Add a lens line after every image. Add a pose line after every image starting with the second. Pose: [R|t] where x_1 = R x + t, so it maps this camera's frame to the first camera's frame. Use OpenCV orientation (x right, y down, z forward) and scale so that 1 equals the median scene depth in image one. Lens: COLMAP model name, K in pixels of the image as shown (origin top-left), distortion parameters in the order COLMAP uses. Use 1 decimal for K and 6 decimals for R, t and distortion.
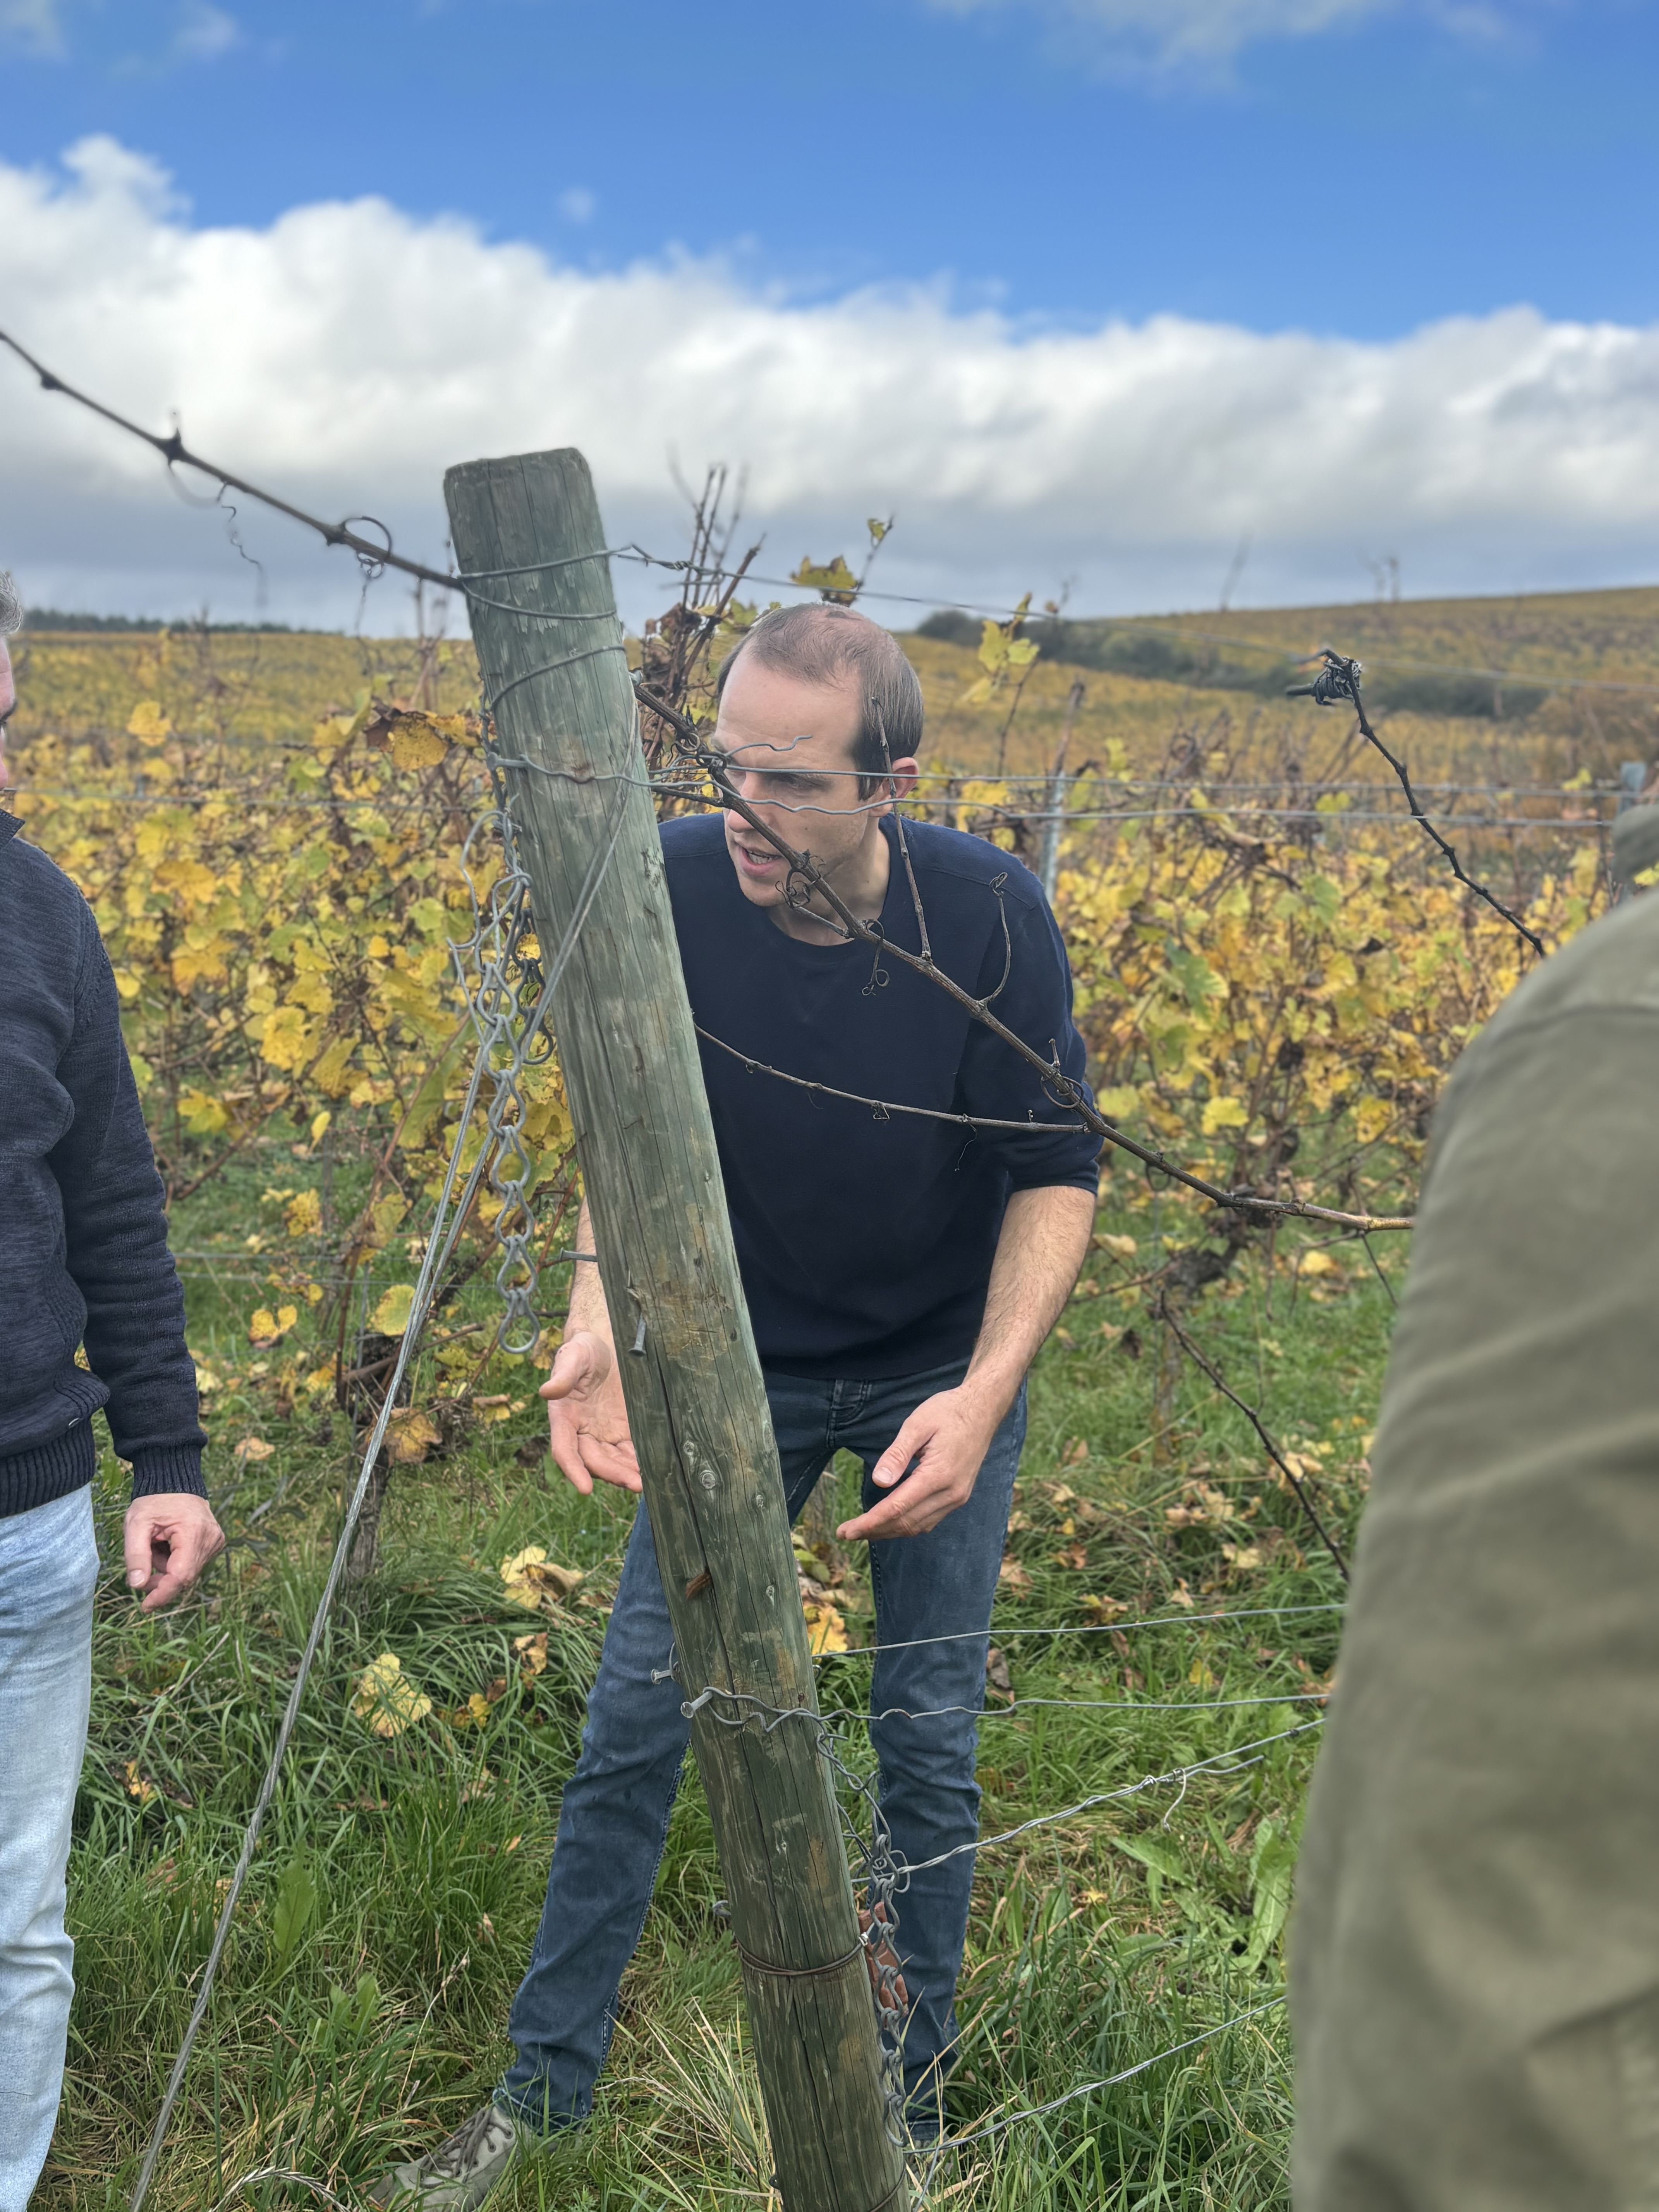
lens RADIAL K [[2222.8, 0, 833.2], [0, 2222.8, 1135.7], [0, 0, 1]] dist [0.067545, -0.092383]
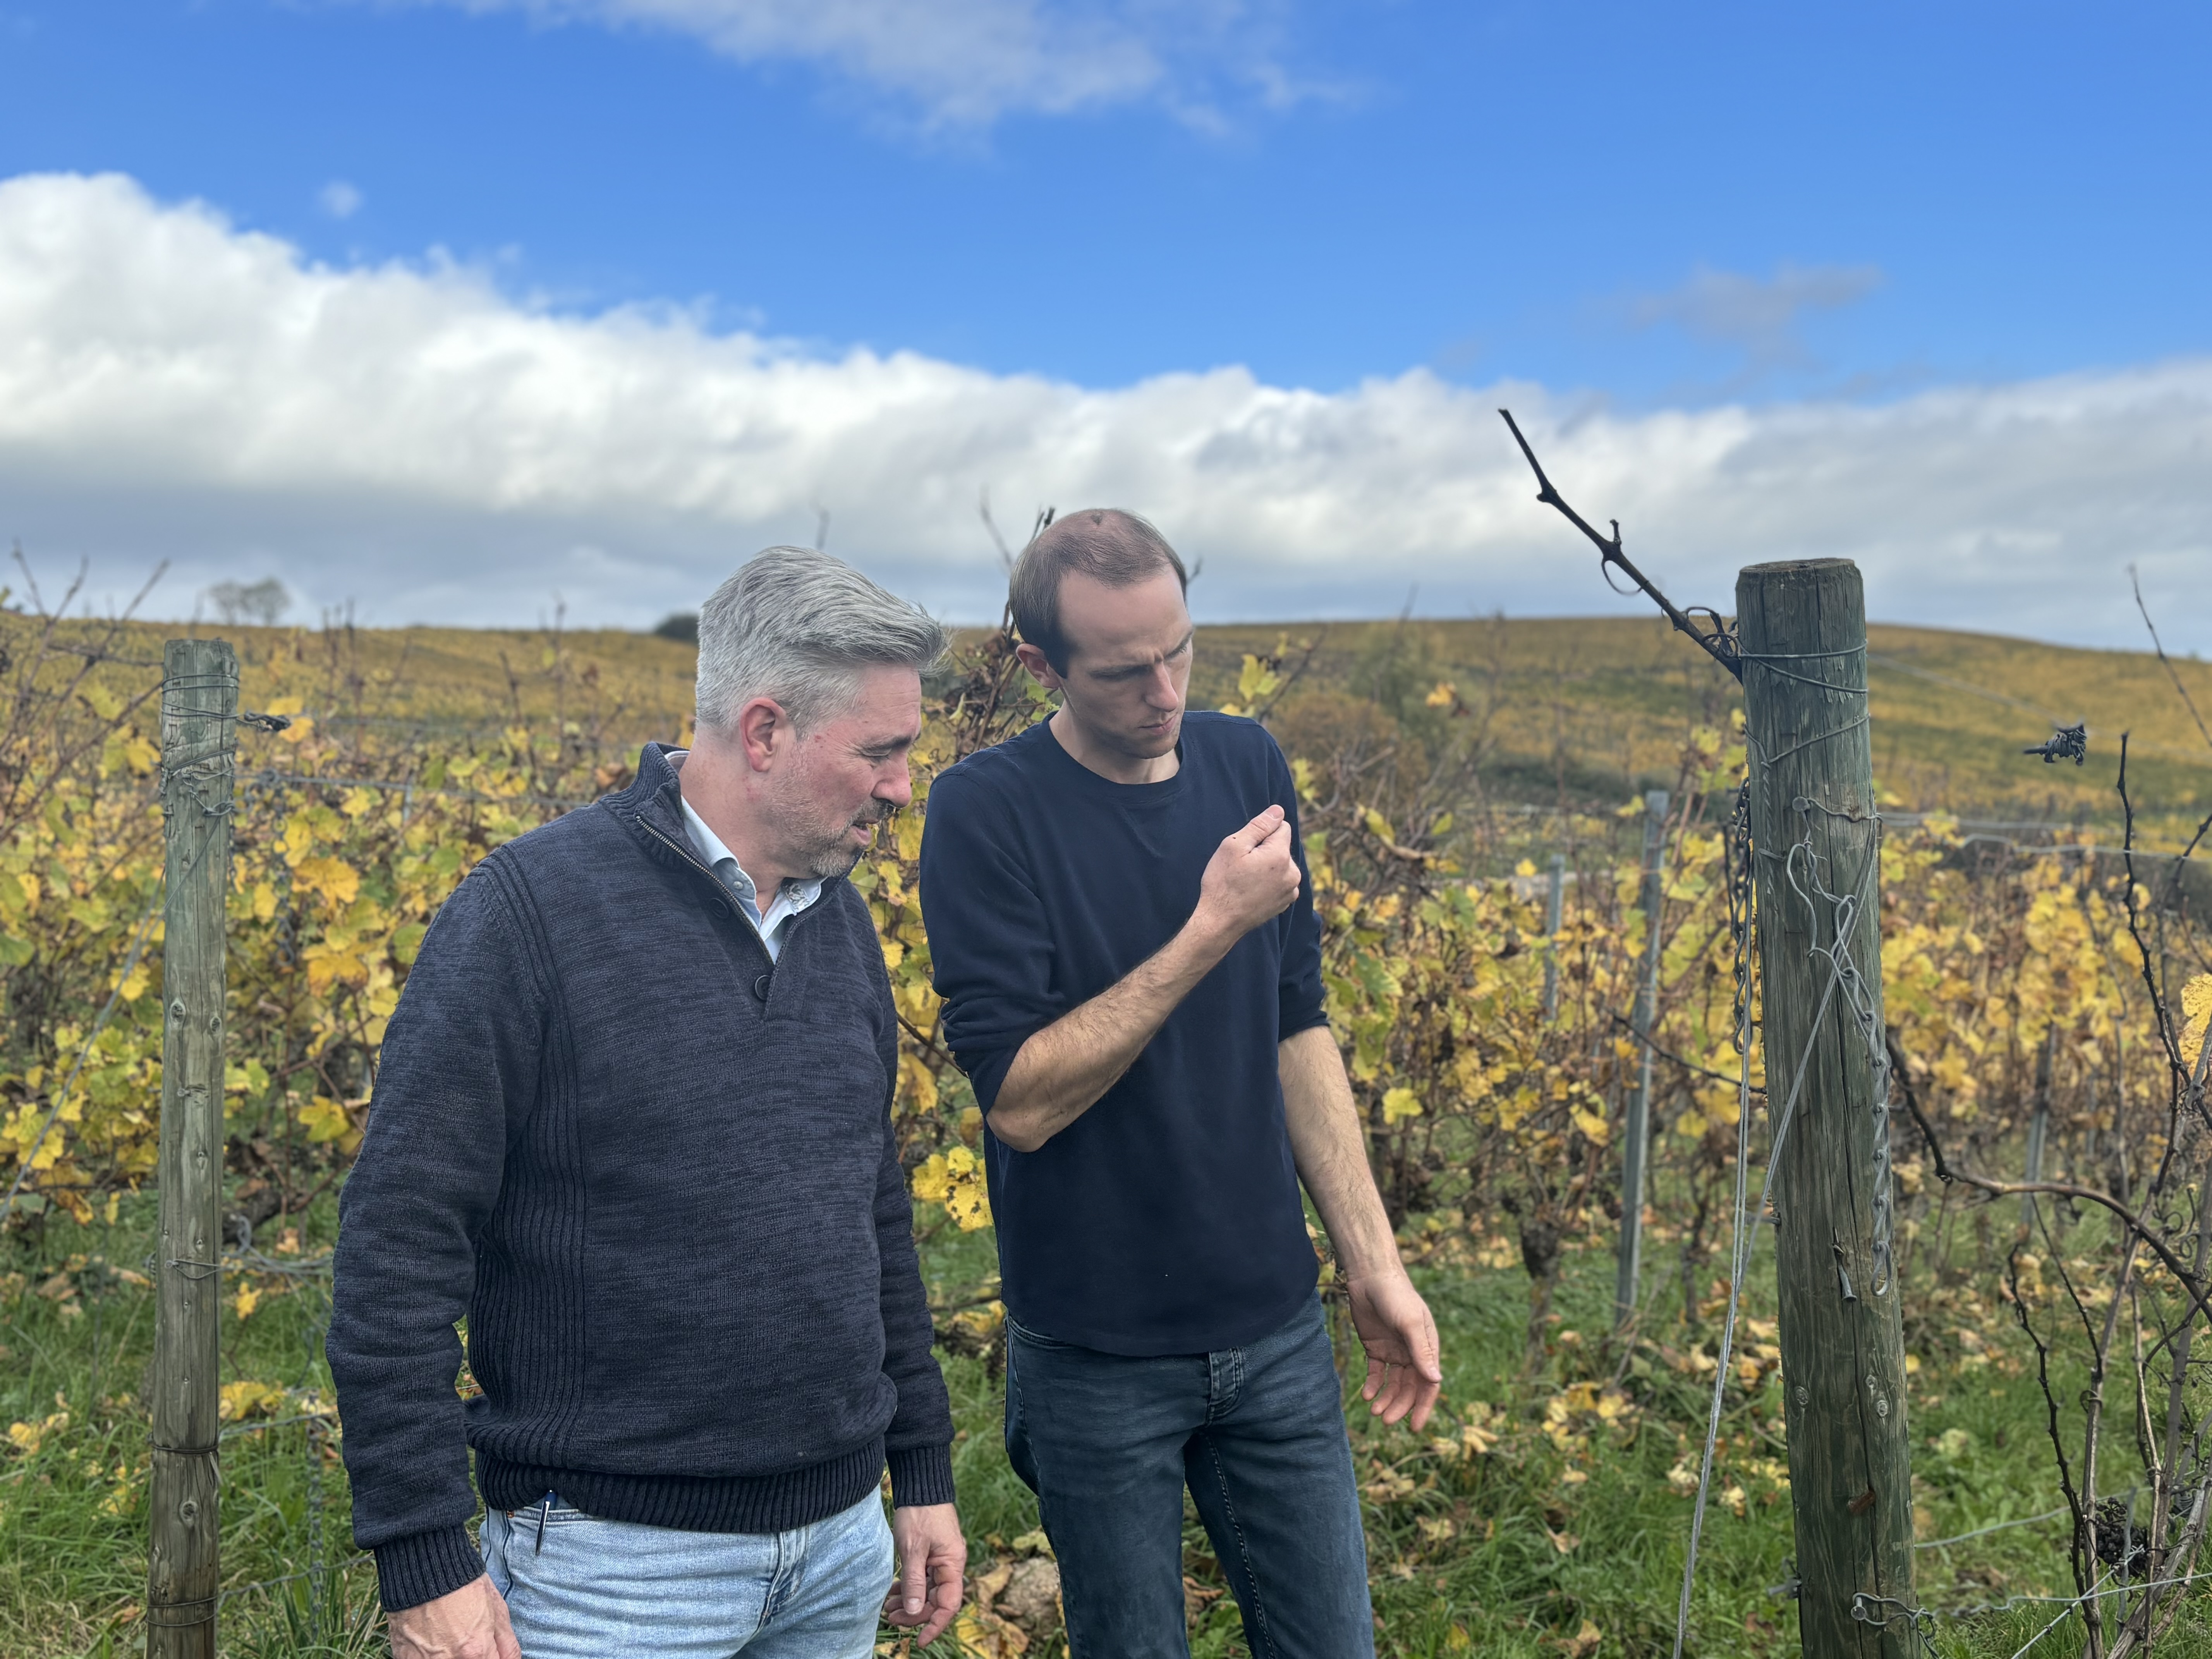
lens RADIAL K [[2237.3, 0, 1116.7], [0, 2237.3, 815.9], [0, 0, 1]] dist [-0.007205, 0.104413]
pose [[0.969016, 0.018530, 0.246301, -0.225328], [0.016804, 0.989926, -0.140588, 0.001643], [-0.246424, 0.140371, 0.958943, -0.024256]]
